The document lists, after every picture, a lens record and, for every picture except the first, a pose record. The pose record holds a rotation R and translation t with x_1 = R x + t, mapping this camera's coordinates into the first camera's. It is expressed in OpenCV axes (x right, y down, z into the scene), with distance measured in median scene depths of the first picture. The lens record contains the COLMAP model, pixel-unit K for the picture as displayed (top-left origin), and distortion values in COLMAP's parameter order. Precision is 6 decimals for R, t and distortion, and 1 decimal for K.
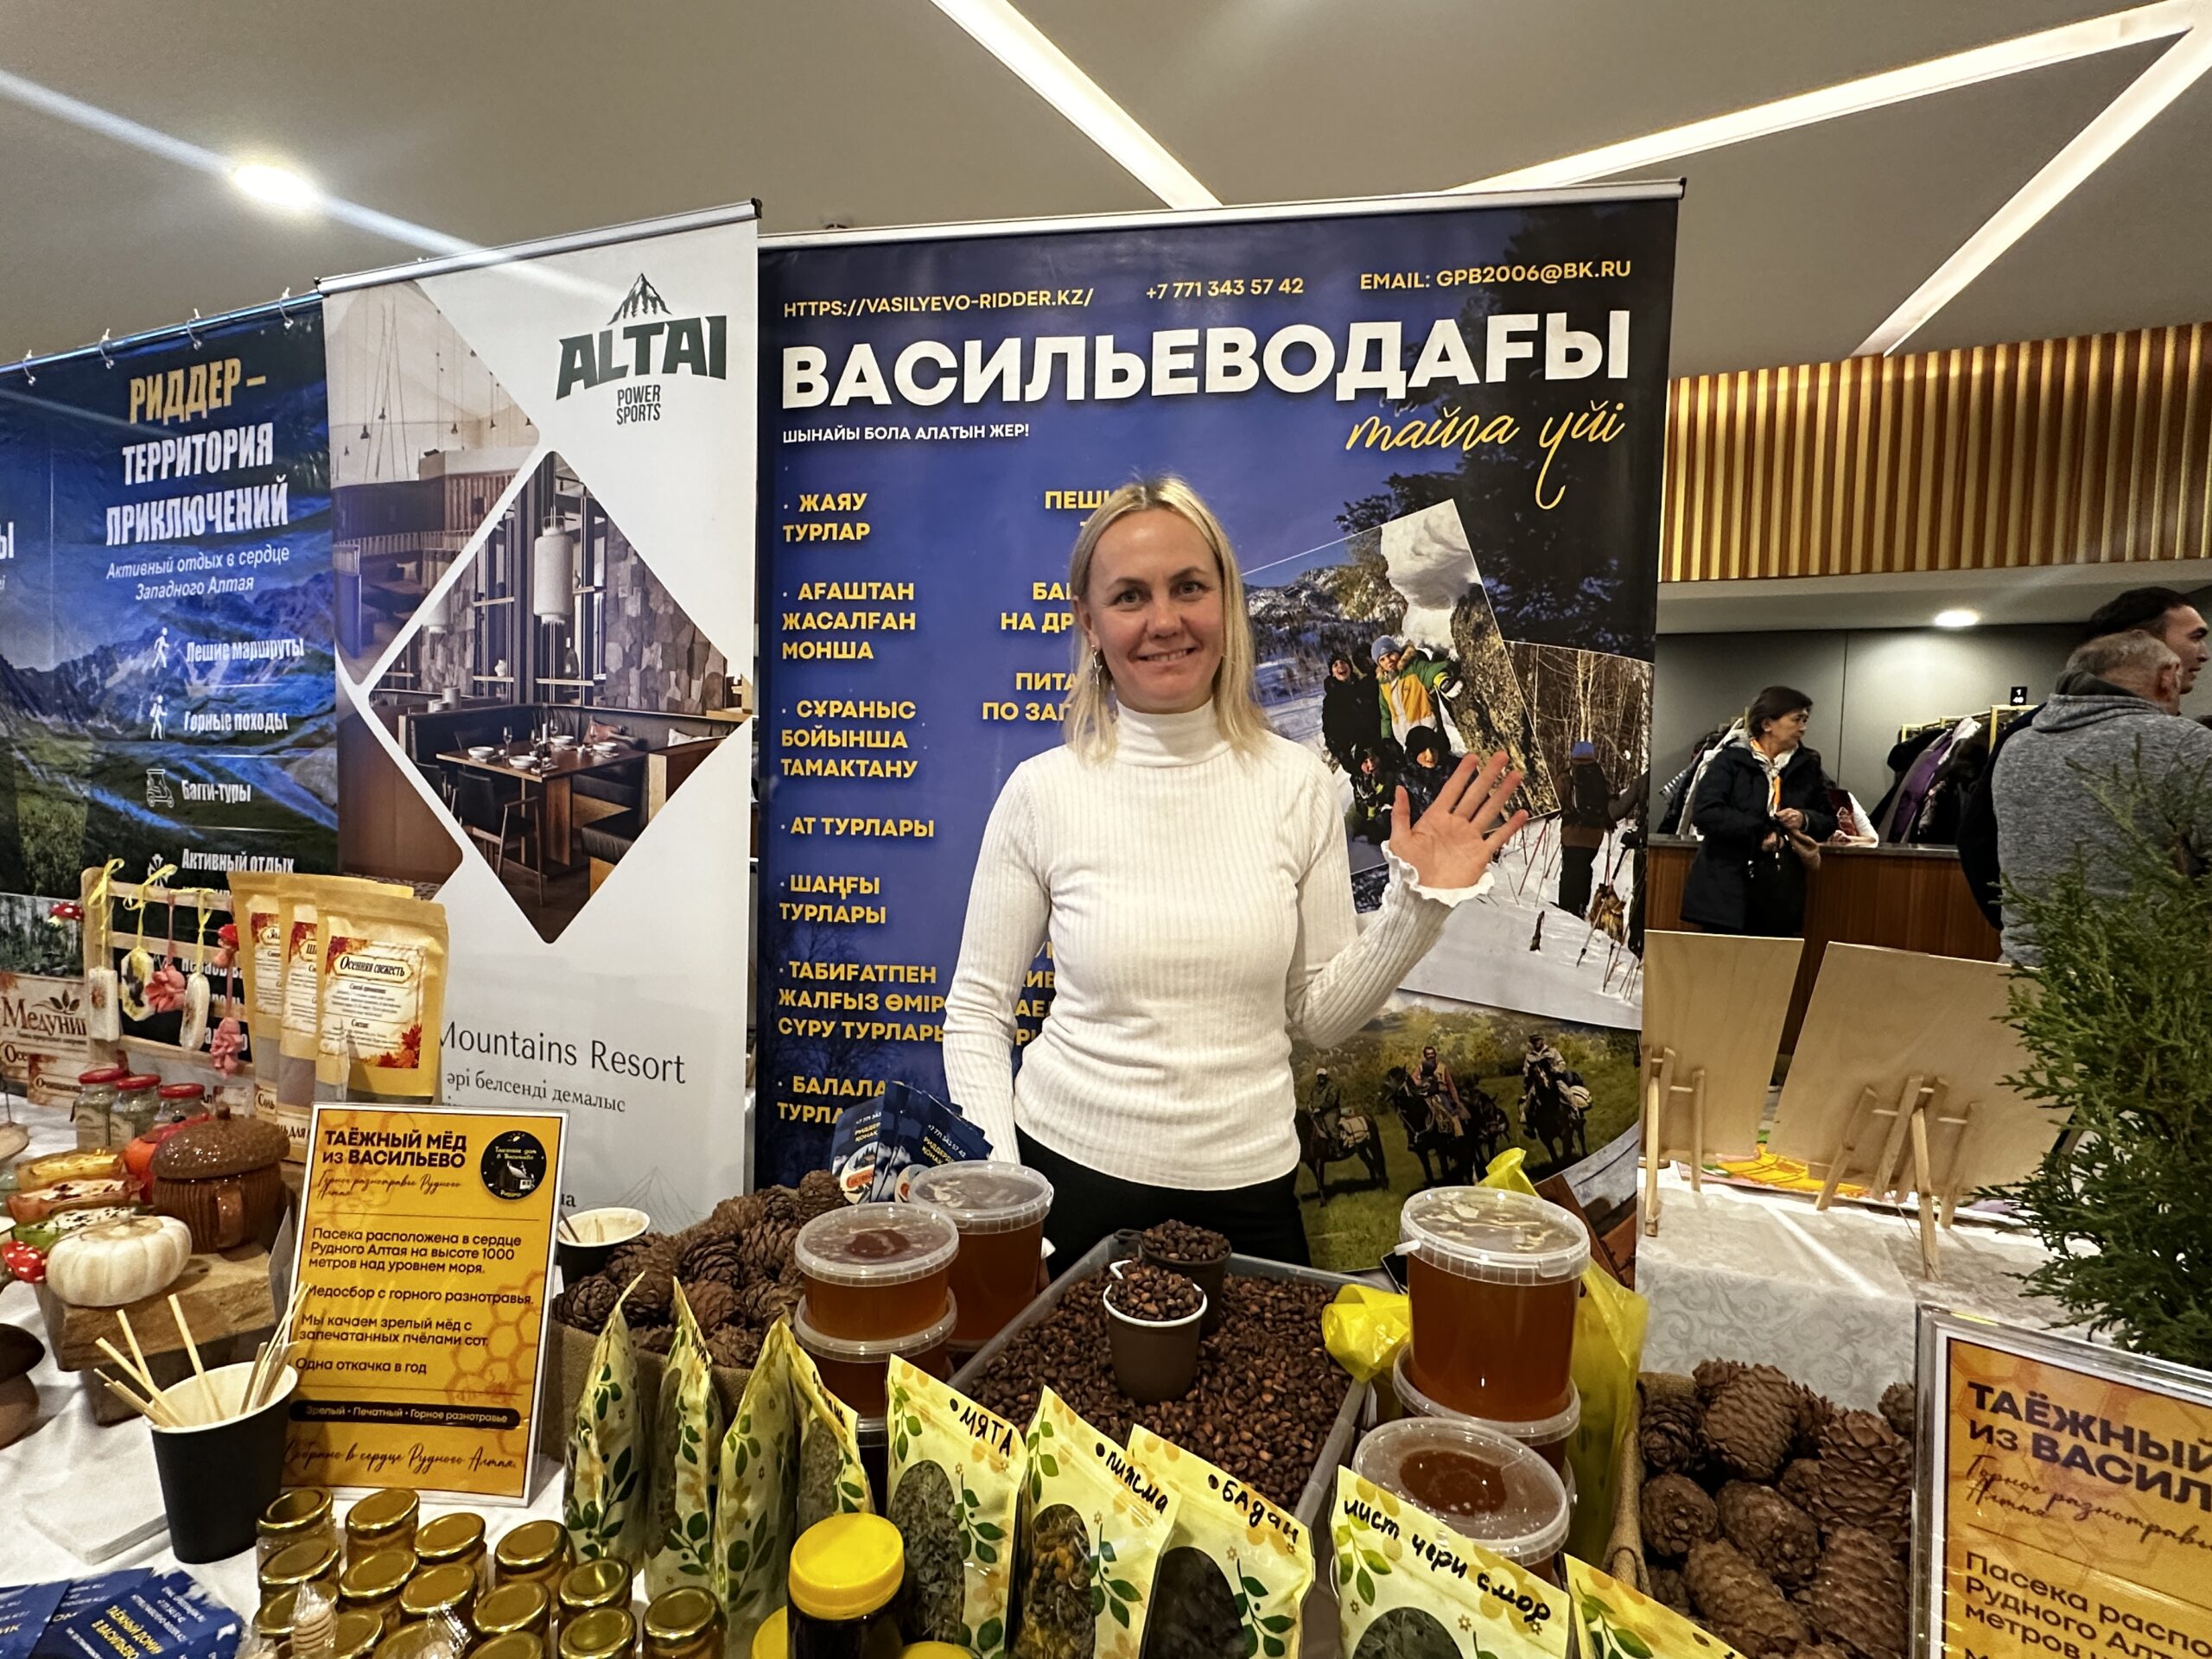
lens RADIAL K [[1108.3, 0, 1110.3], [0, 1108.3, 830.3], [0, 0, 1]] dist [0.001820, -0.004144]
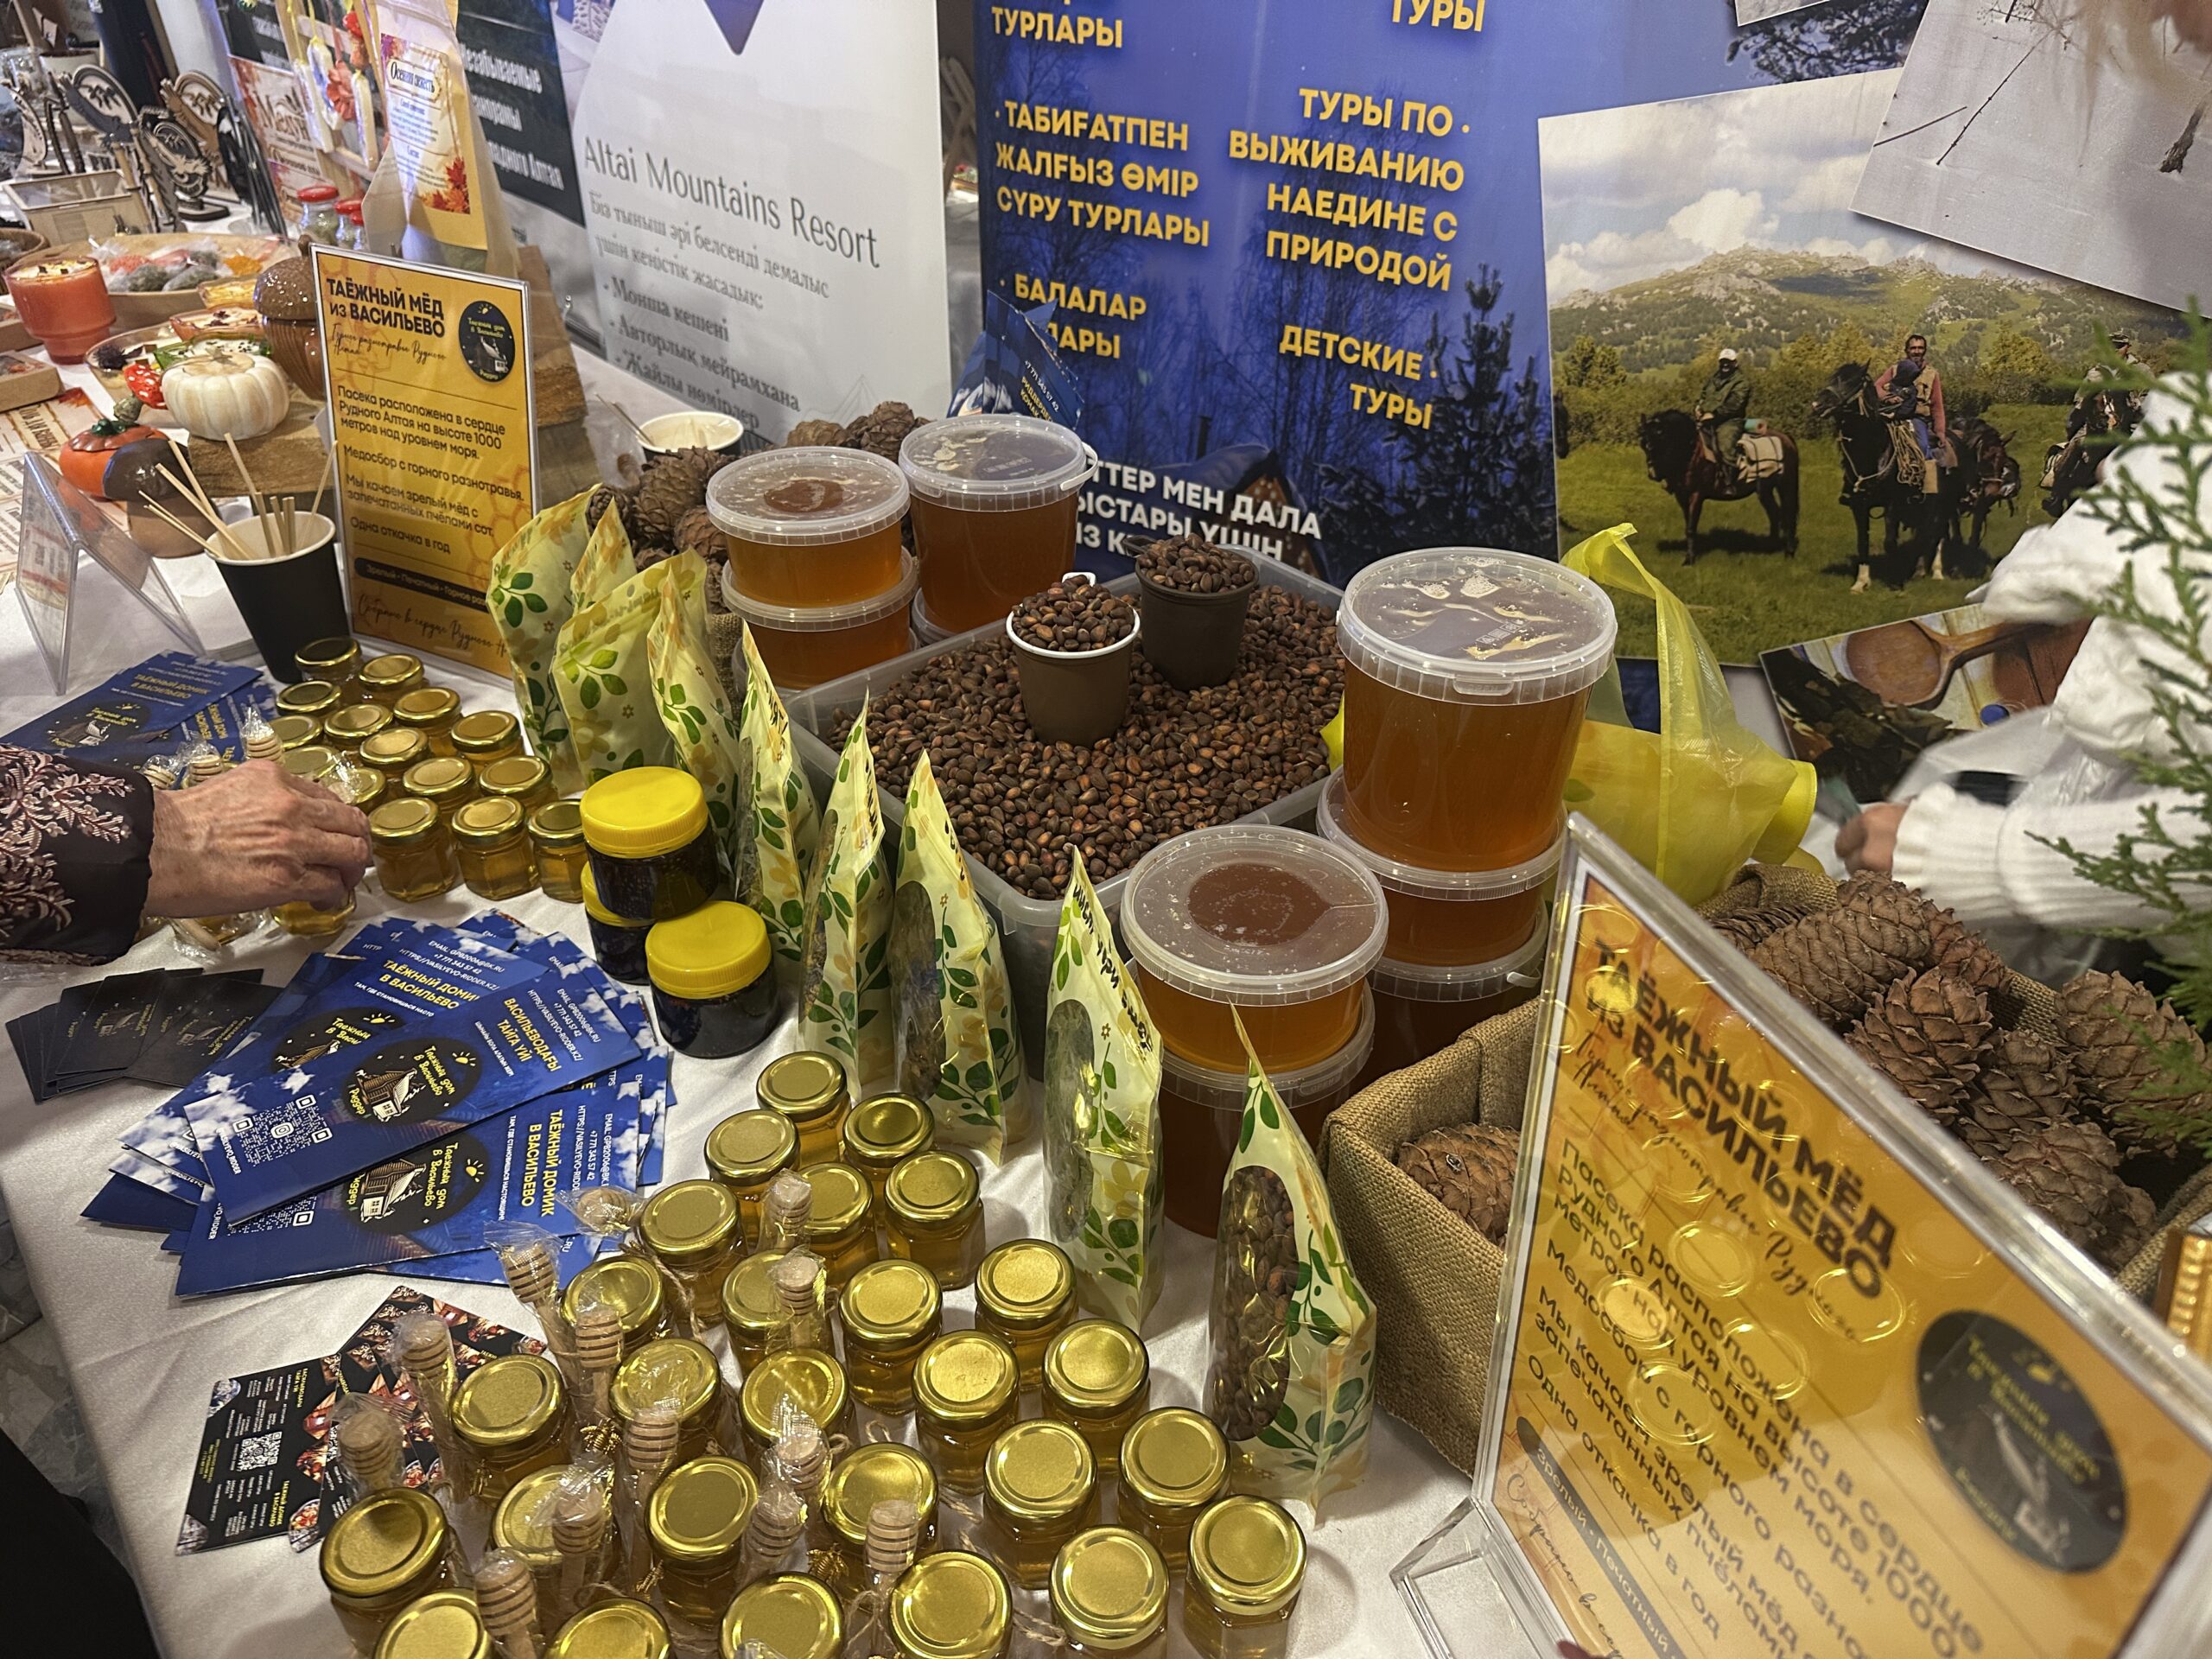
lens RADIAL K [[1583.3, 0, 1111.2], [0, 1583.3, 831.6], [0, 0, 1]] dist [0.012196, -0.024403]
pose [[0.895858, 0.237276, -0.375685, 0.282781], [-0.006652, 0.852554, 0.522596, -0.012202], [0.444291, -0.465673, 0.765346, 0.063868]]
